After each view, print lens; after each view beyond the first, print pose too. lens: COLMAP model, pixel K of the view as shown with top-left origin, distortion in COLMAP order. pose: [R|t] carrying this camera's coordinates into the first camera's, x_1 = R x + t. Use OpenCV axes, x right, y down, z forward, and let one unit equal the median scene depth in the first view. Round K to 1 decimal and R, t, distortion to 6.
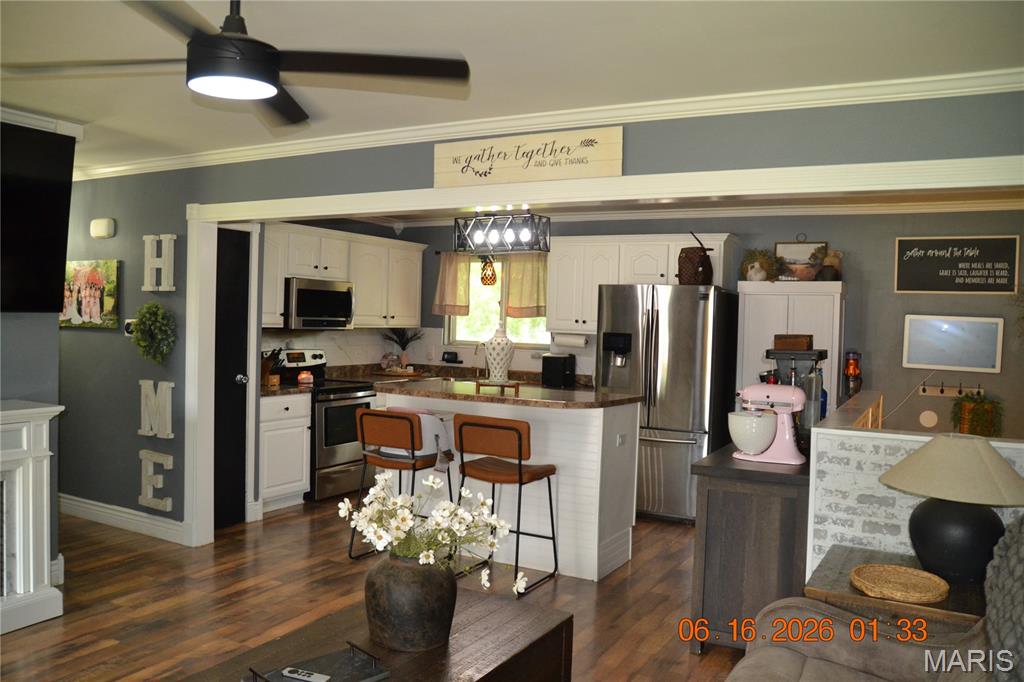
lens RADIAL K [[814.8, 0, 507.3], [0, 814.8, 341.5], [0, 0, 1]] dist [-0.103922, 0.017060]
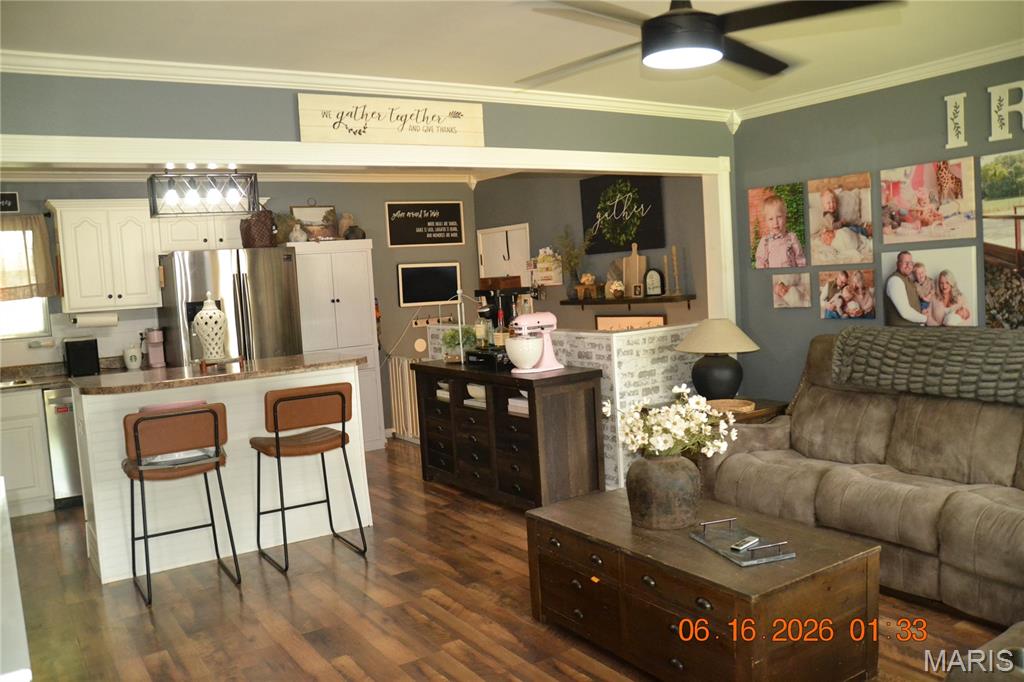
lens RADIAL K [[814.8, 0, 503.8], [0, 814.8, 337.8], [0, 0, 1]] dist [-0.103922, 0.017060]
pose [[0.473544, -0.126158, 0.871688, -0.725693], [0.096003, 0.991185, 0.091300, -0.028031], [-0.875522, 0.040450, 0.481482, 0.337822]]
